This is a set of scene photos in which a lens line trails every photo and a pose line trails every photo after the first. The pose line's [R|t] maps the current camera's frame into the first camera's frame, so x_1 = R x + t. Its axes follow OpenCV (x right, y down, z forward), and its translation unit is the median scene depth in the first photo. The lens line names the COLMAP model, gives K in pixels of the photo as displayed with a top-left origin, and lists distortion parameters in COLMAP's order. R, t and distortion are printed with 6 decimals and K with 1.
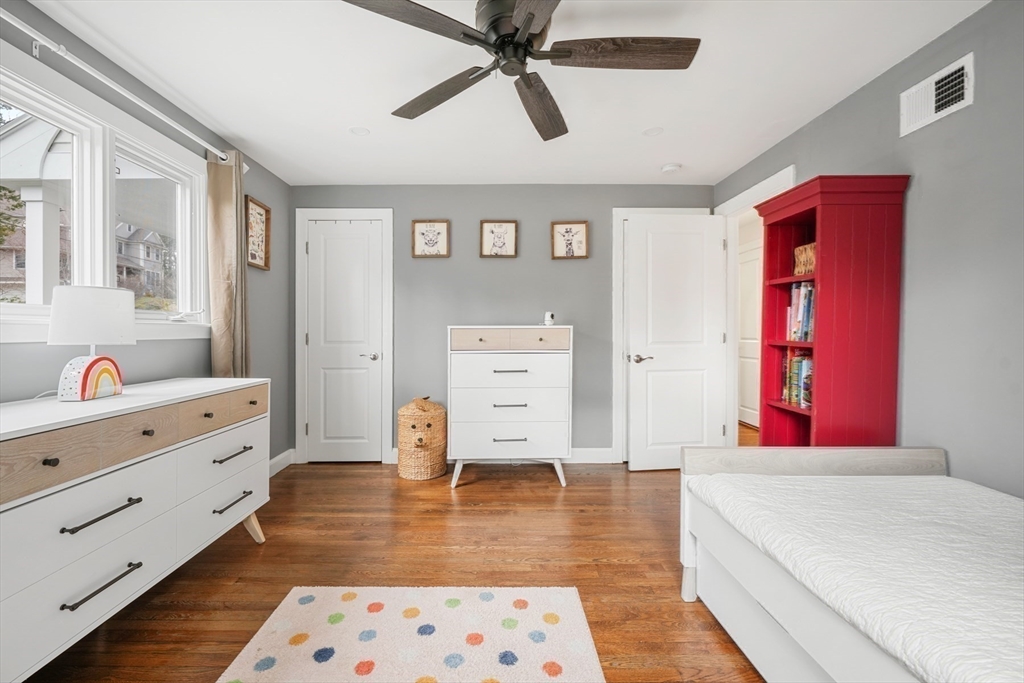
lens RADIAL K [[430.2, 0, 503.9], [0, 430.2, 341.7], [0, 0, 1]] dist [-0.004690, -0.000061]
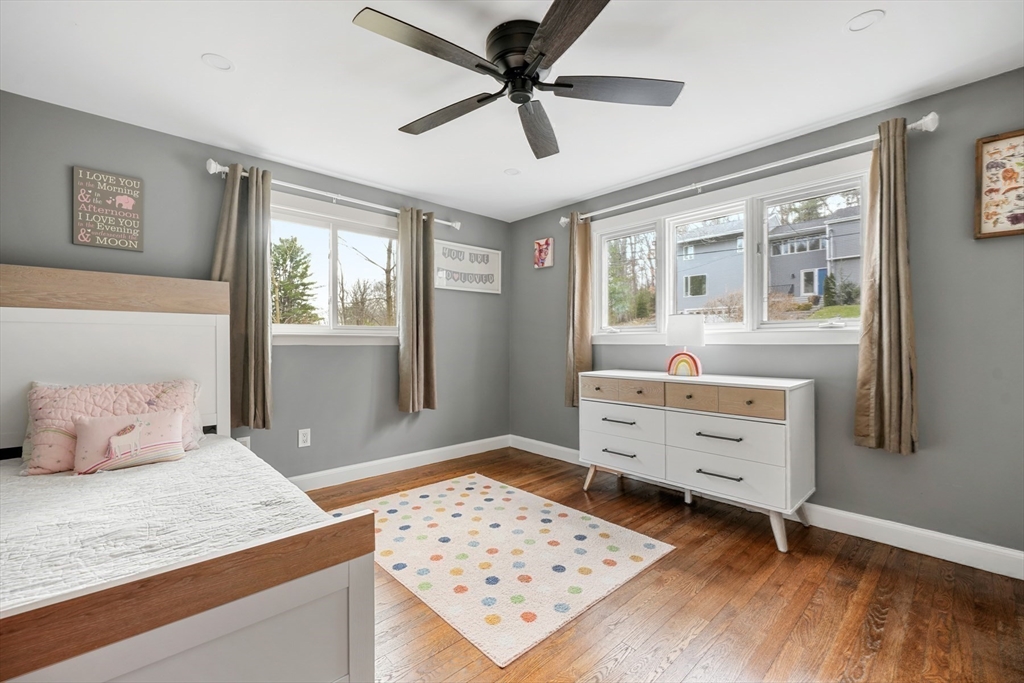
lens RADIAL K [[430.2, 0, 507.5], [0, 430.2, 339.7], [0, 0, 1]] dist [-0.004690, -0.000061]
pose [[-0.746336, -0.001831, -0.665567, 0.762652], [-0.006900, 0.999964, 0.004987, -0.022980], [0.665534, 0.008314, -0.746321, 1.774475]]
